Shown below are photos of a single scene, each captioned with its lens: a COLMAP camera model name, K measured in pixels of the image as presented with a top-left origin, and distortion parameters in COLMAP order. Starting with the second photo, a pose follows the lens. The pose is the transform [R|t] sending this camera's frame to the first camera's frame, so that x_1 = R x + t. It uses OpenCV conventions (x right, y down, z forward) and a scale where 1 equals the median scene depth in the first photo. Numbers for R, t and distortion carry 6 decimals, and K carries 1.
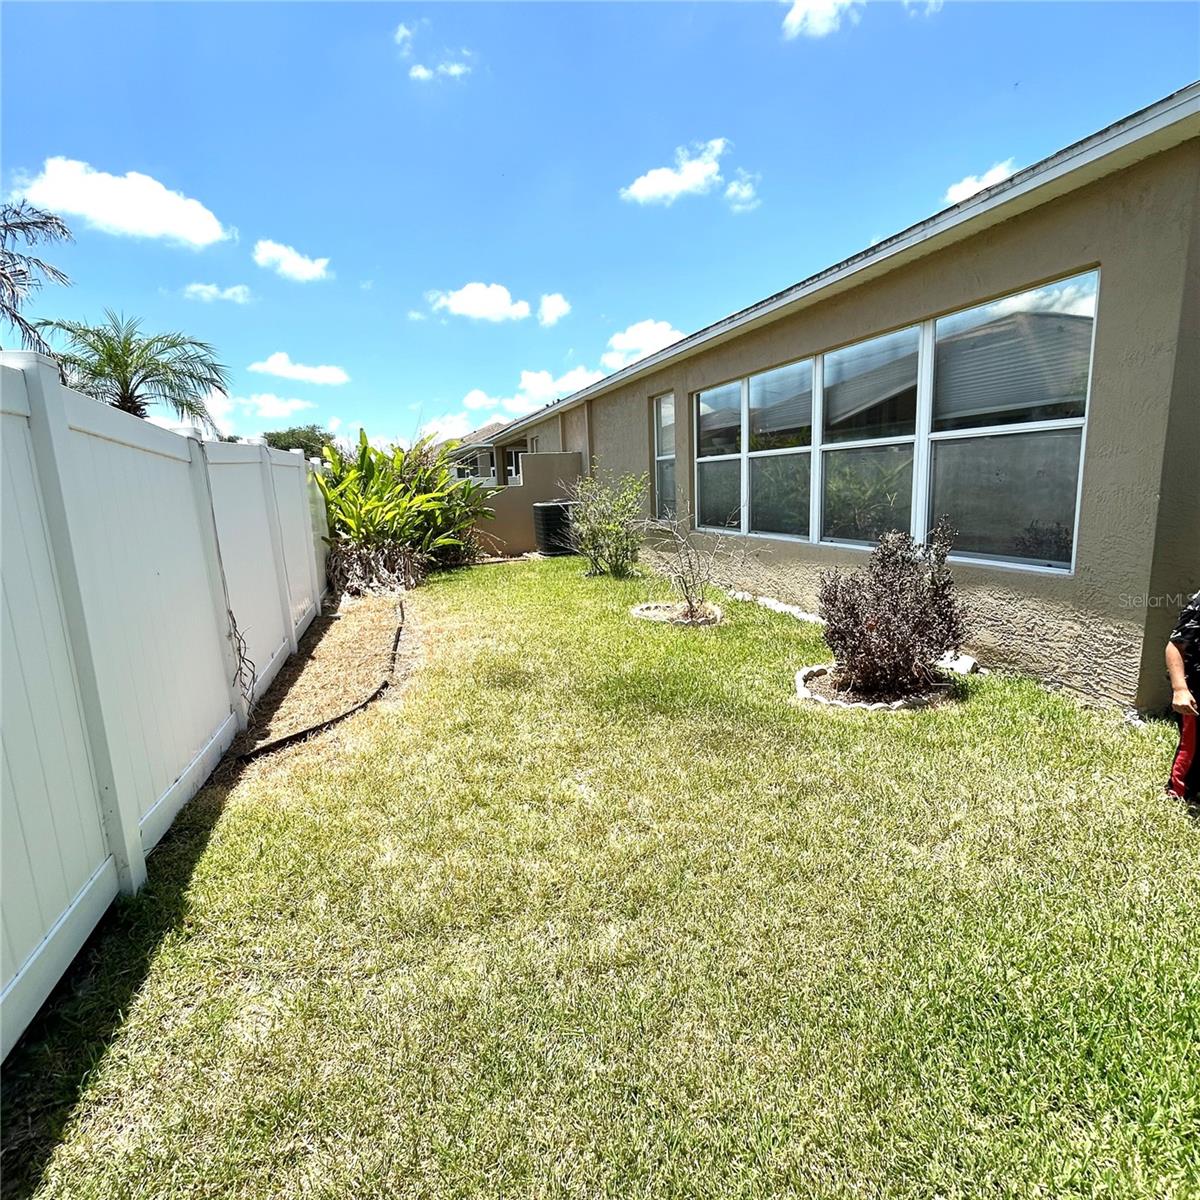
lens RADIAL K [[667.4, 0, 598.8], [0, 667.4, 603.9], [0, 0, 1]] dist [-0.004893, 0.003948]
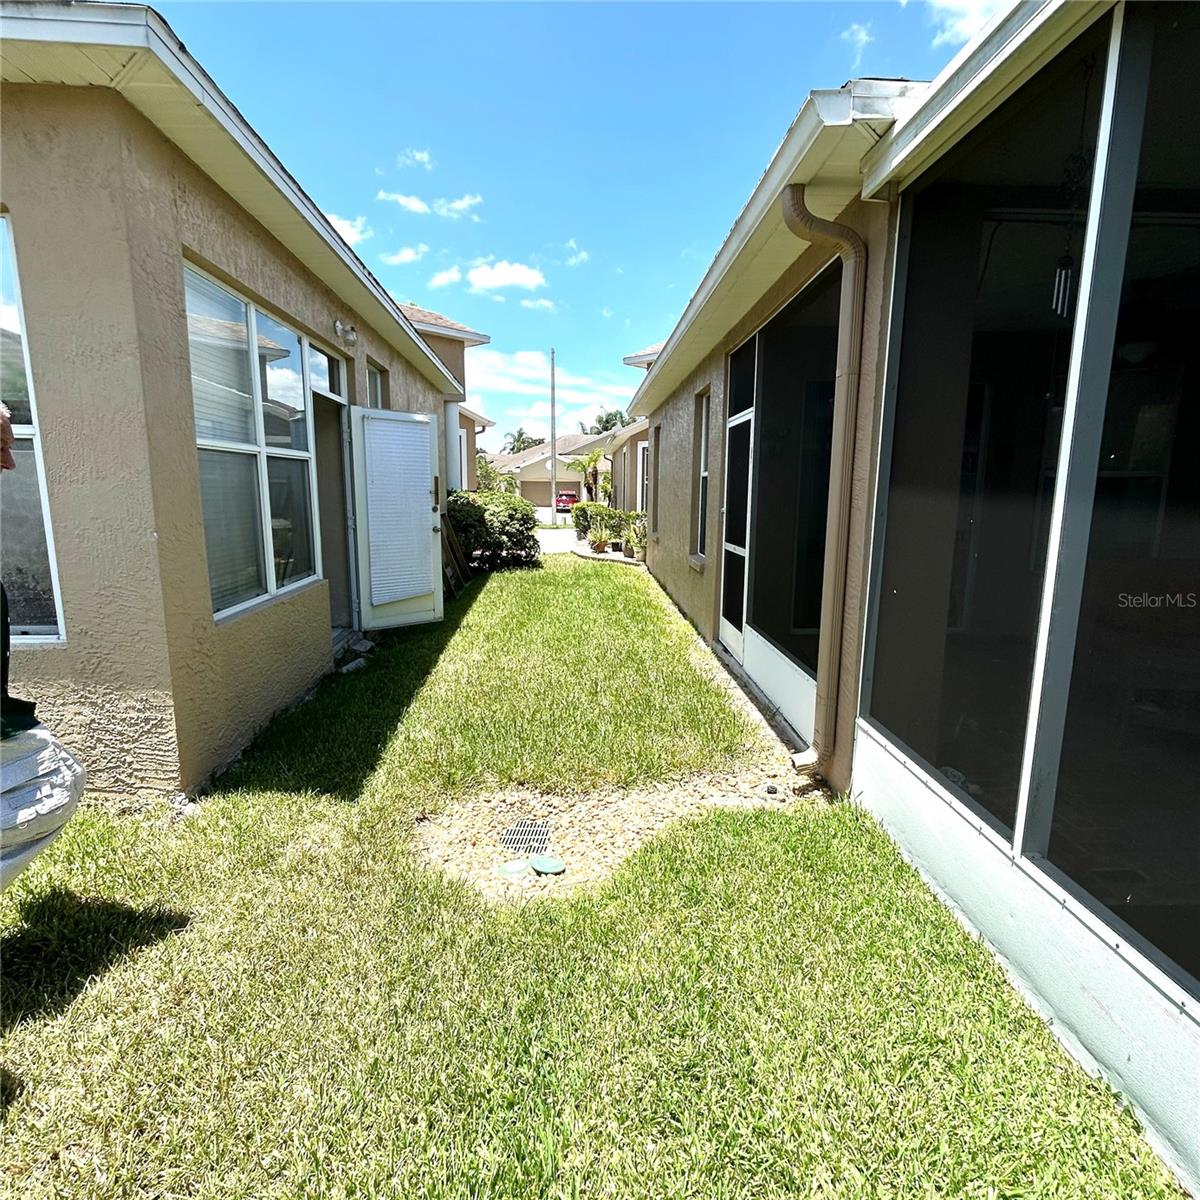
lens RADIAL K [[667.4, 0, 601.8], [0, 667.4, 607.0], [0, 0, 1]] dist [-0.004893, 0.003948]
pose [[0.233225, -0.116200, 0.965455, 0.155414], [0.164511, 0.983239, 0.078599, -0.043715], [-0.958406, 0.140497, 0.248432, 0.260976]]
